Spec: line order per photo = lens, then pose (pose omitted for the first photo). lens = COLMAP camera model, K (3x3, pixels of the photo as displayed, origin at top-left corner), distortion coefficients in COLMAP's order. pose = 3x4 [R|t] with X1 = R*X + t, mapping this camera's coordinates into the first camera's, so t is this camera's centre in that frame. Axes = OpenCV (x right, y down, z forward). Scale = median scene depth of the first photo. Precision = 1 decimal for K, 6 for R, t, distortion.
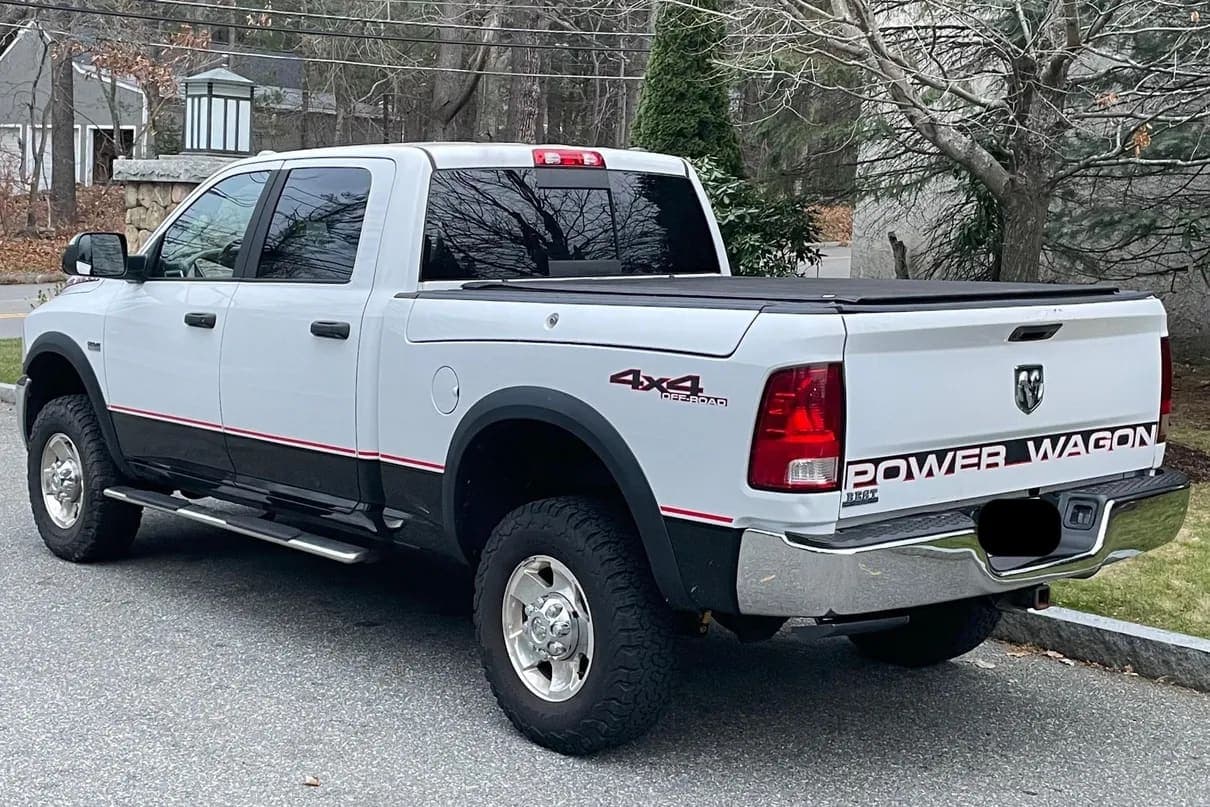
lens RADIAL K [[1400.3, 0, 605.7], [0, 1400.3, 311.6], [0, 0, 1]] dist [0.110803, -0.010458]
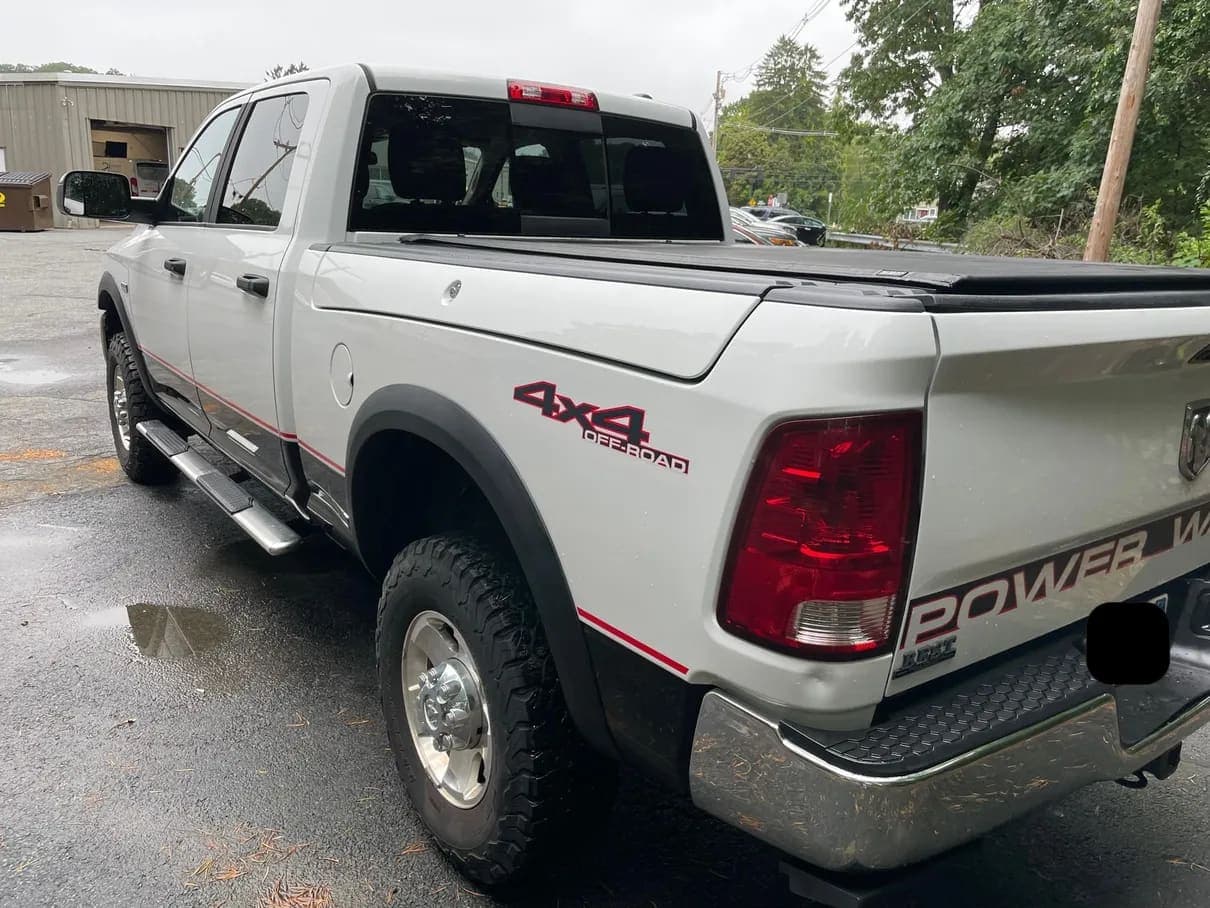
lens RADIAL K [[908.9, 0, 603.6], [0, 908.9, 424.0], [0, 0, 1]] dist [0.075286, -0.084825]
pose [[0.997125, 0.052348, -0.054788, 0.062169], [-0.042554, 0.985083, 0.166733, -0.007273], [0.062698, -0.163923, 0.984479, 0.564291]]
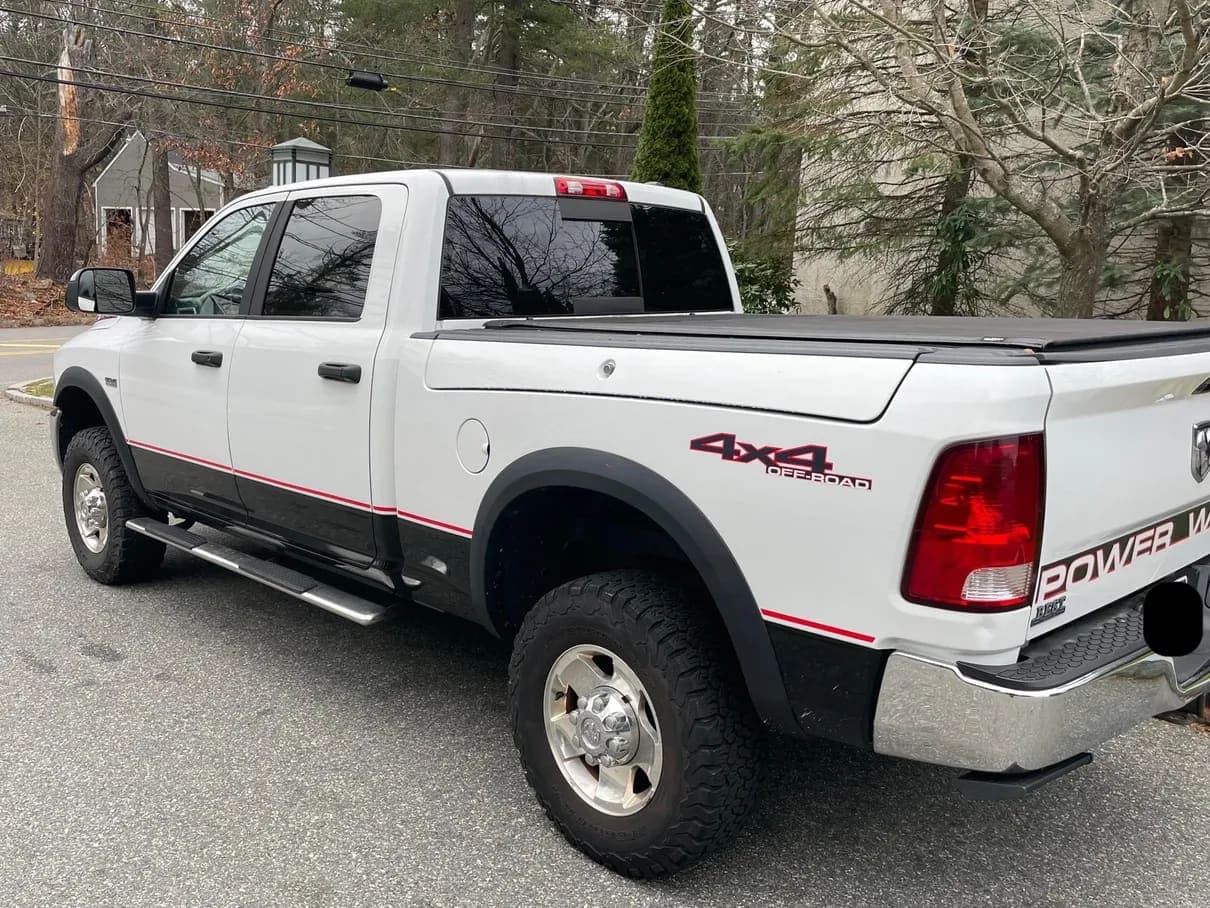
lens RADIAL K [[1011.0, 0, 608.4], [0, 1011.0, 421.2], [0, 0, 1]] dist [0.064144, -0.008422]
pose [[0.998635, -0.006074, 0.051885, -0.068635], [0.001864, 0.996728, 0.080804, -0.010730], [-0.052206, -0.080597, 0.995379, 0.408140]]
